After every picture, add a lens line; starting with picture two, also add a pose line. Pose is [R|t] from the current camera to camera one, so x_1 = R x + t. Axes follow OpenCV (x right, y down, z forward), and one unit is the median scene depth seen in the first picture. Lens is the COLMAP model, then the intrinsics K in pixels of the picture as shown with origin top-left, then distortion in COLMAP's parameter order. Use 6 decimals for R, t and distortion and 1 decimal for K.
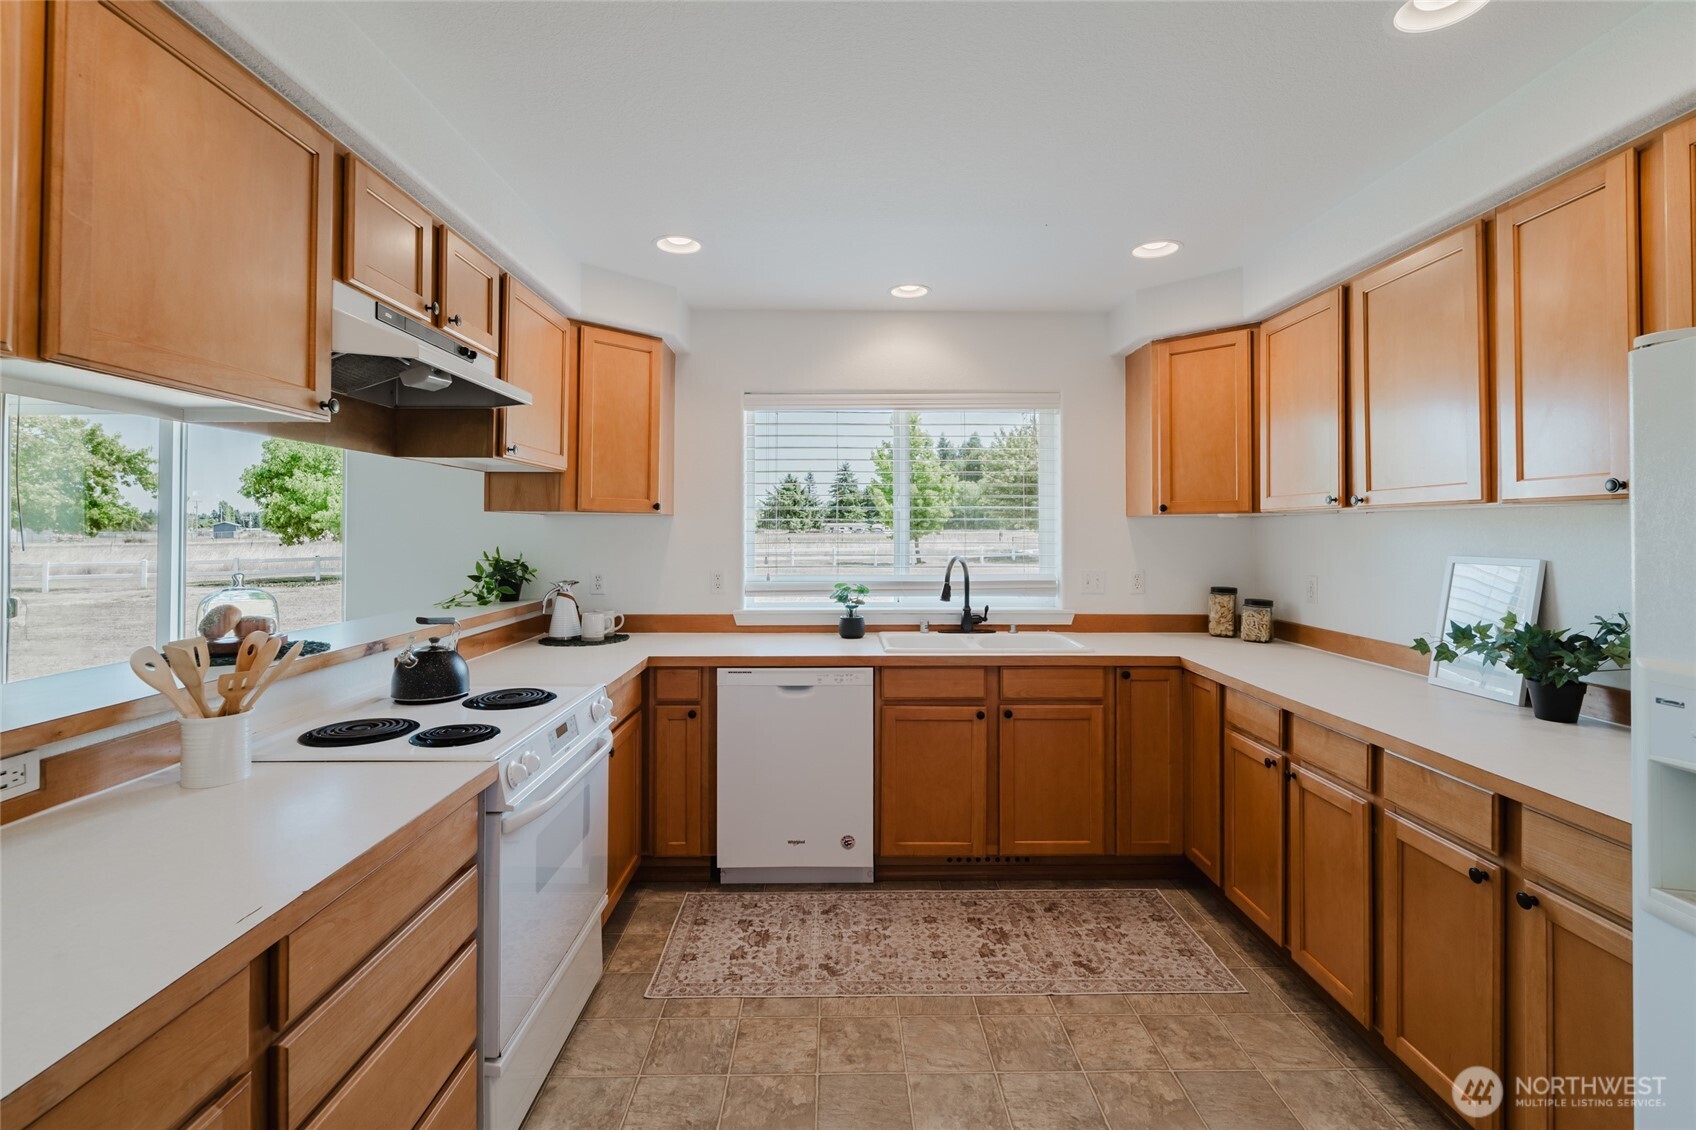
lens RADIAL K [[743.2, 0, 860.8], [0, 743.2, 527.2], [0, 0, 1]] dist [-0.001494, -0.000510]
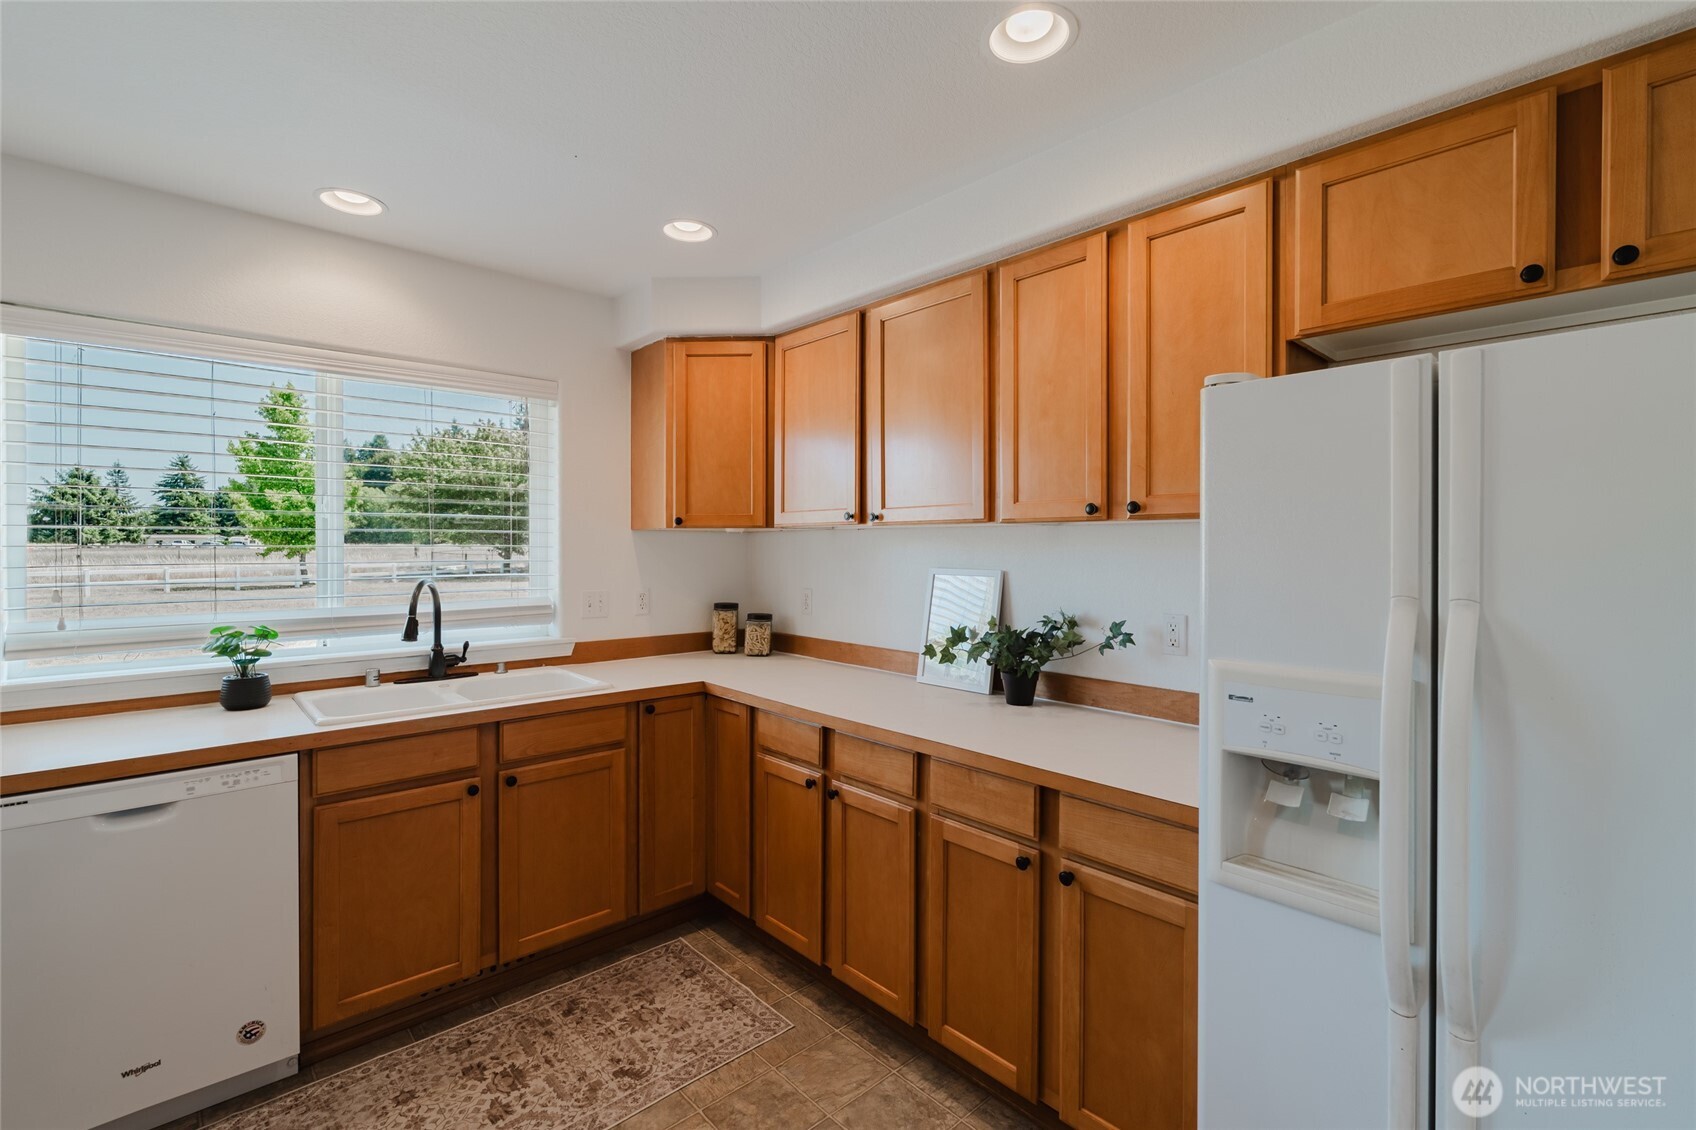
lens RADIAL K [[743.2, 0, 842.6], [0, 743.2, 552.0], [0, 0, 1]] dist [-0.001494, -0.000510]
pose [[0.761451, -0.005164, 0.648202, -0.046567], [-0.004154, 0.999909, 0.012845, -0.000364], [-0.648209, -0.012473, 0.761360, 0.211054]]
